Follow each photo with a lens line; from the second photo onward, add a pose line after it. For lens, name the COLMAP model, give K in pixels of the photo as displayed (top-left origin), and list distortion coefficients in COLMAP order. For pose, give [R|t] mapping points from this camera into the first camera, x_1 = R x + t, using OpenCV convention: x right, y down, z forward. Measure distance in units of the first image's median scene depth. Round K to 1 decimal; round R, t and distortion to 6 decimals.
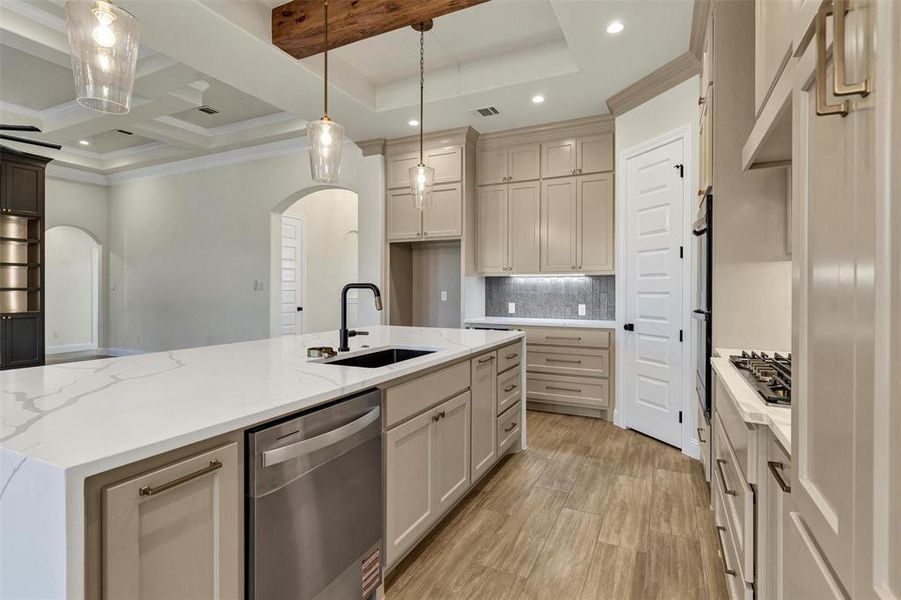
lens RADIAL K [[447.9, 0, 449.1], [0, 447.9, 289.9], [0, 0, 1]] dist [0.003436, 0.000214]
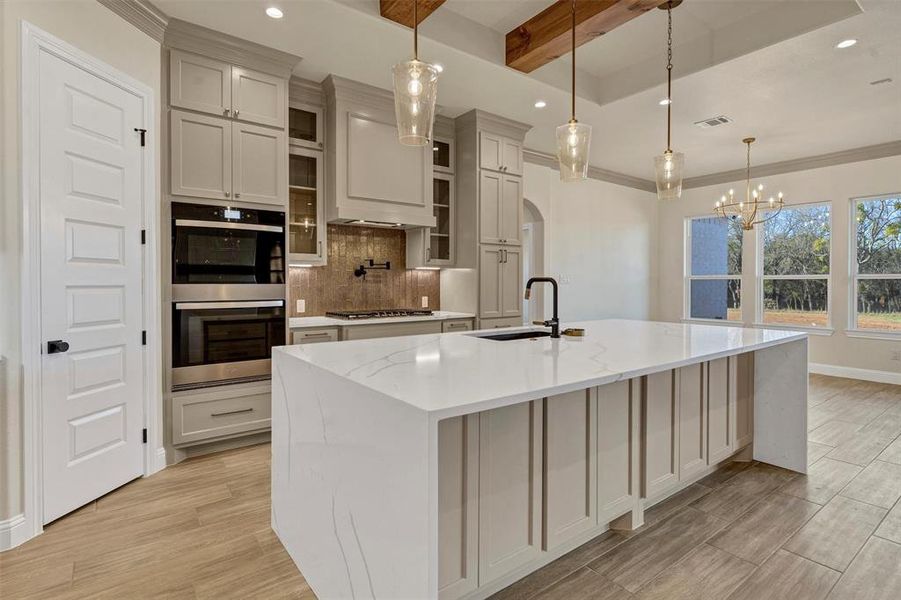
lens RADIAL K [[447.9, 0, 449.1], [0, 447.9, 289.9], [0, 0, 1]] dist [0.003436, 0.000214]
pose [[-0.888161, -0.008169, 0.459459, -0.319505], [-0.000882, 0.999870, 0.016071, -0.000009], [-0.459531, 0.013868, -0.888054, 1.305777]]
